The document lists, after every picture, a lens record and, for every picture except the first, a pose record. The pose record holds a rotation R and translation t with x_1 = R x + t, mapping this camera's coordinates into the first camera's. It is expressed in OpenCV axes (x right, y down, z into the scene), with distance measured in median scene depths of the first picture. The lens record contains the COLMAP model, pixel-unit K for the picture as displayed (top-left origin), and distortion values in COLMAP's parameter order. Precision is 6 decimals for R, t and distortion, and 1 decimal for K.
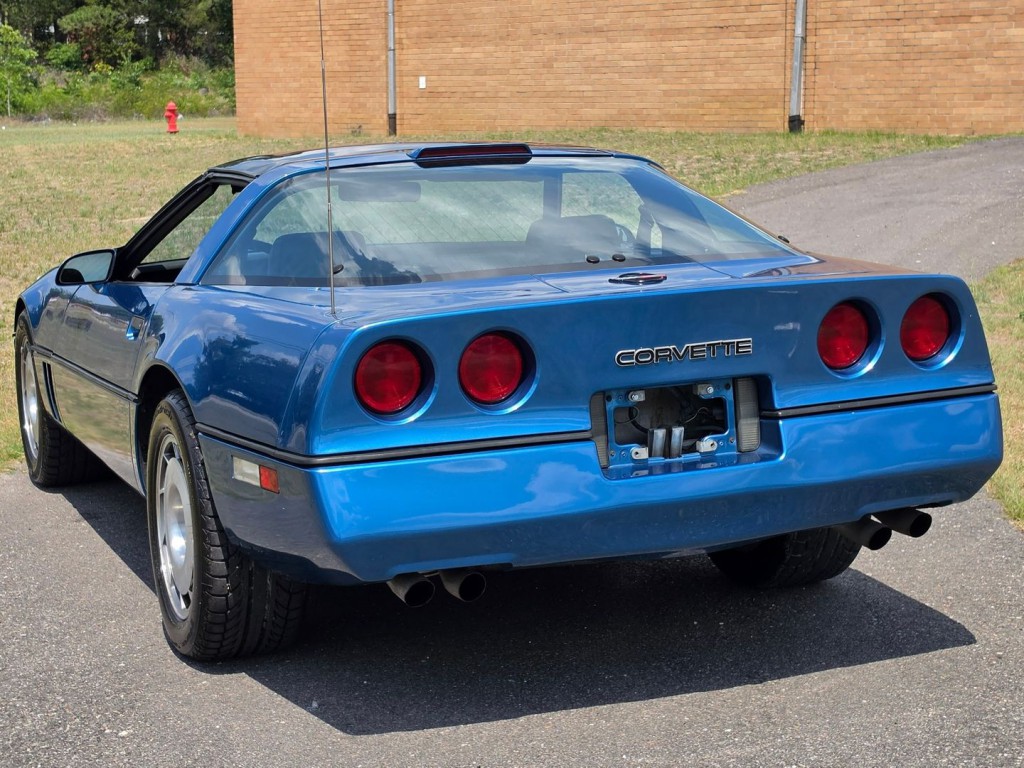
lens RADIAL K [[1827.9, 0, 530.9], [0, 1827.9, 406.7], [0, 0, 1]] dist [0.119161, 0.000000]
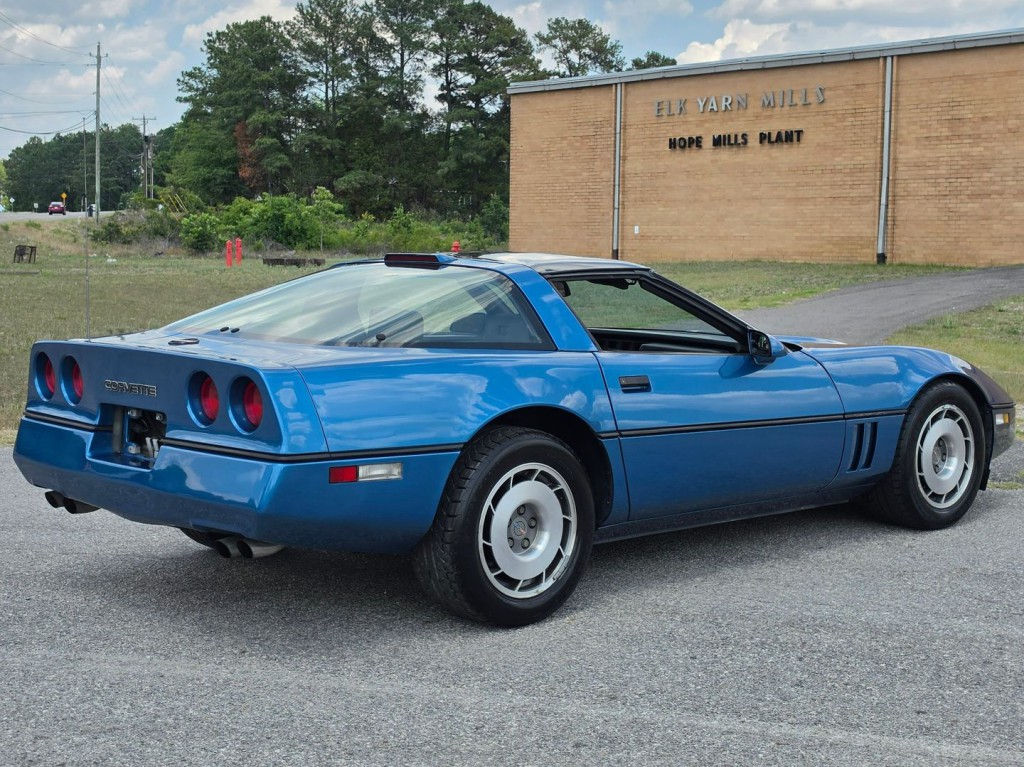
lens RADIAL K [[1639.1, 0, 508.1], [0, 1639.1, 372.2], [0, 0, 1]] dist [0.072202, 0.000000]
pose [[0.994875, 0.021931, -0.098705, -0.032141], [-0.030466, 0.995846, -0.085807, 0.071785], [0.096413, 0.088375, 0.991410, -0.409719]]
